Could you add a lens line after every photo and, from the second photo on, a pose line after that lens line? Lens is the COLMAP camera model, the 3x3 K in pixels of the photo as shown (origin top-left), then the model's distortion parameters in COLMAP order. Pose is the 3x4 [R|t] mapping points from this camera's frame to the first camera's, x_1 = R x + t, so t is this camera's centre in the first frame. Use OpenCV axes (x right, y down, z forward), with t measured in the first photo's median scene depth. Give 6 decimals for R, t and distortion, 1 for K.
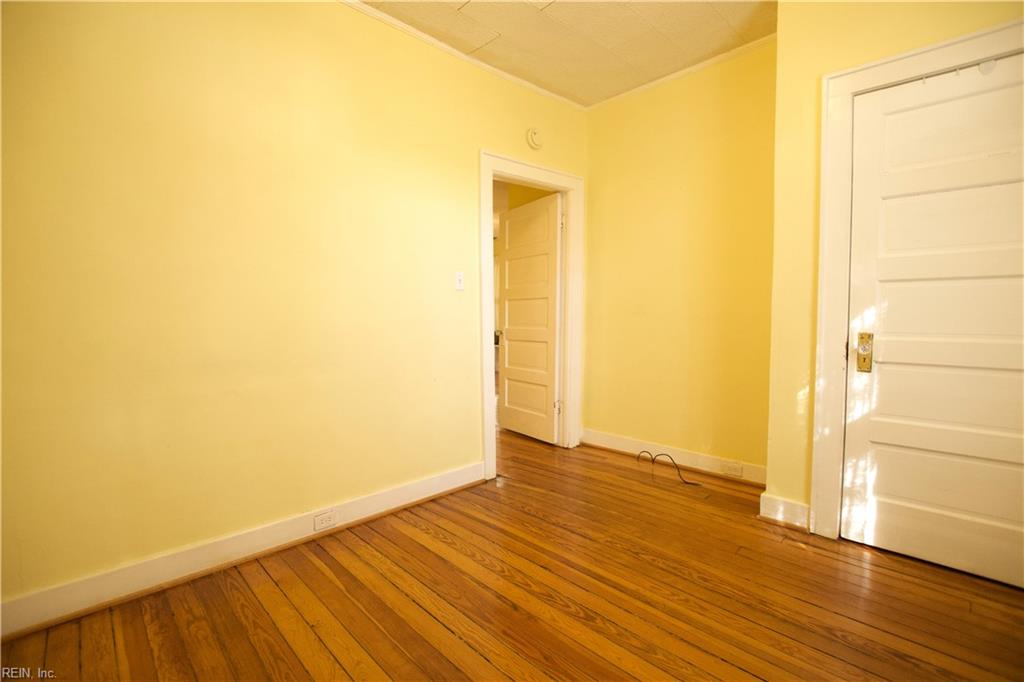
lens RADIAL K [[466.7, 0, 512.6], [0, 466.7, 339.5], [0, 0, 1]] dist [-0.030607, 0.000460]
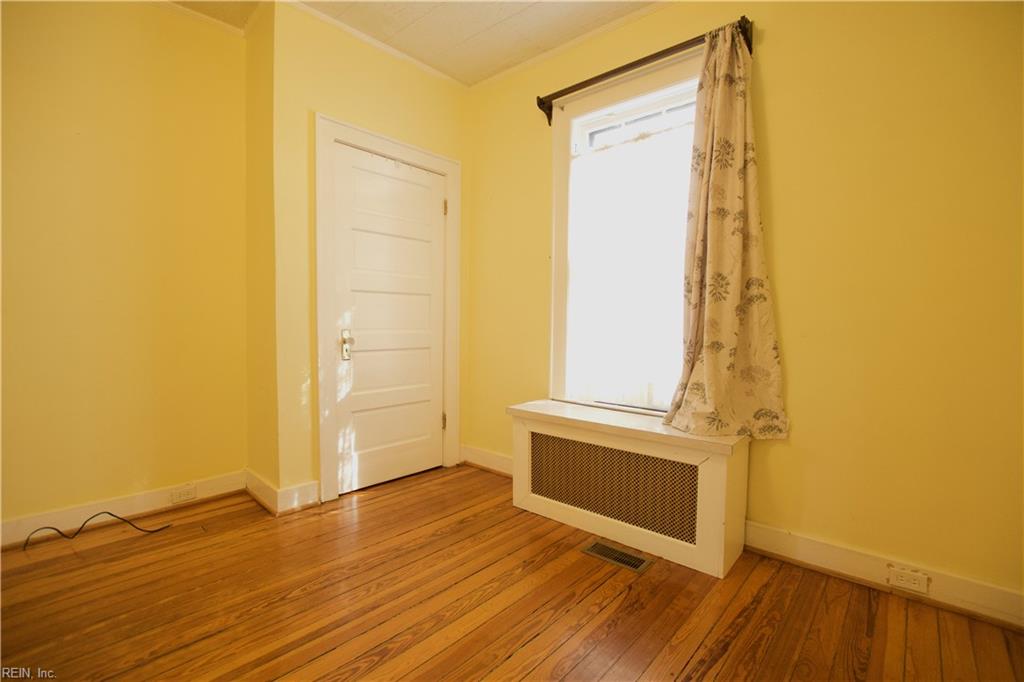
lens RADIAL K [[461.9, 0, 502.7], [0, 461.9, 341.6], [0, 0, 1]] dist [-0.024062, 0.000403]
pose [[-0.054732, -0.045006, 0.997486, -0.541976], [0.045004, 0.997857, 0.047492, -0.023002], [-0.997486, 0.047490, -0.052589, 0.608870]]
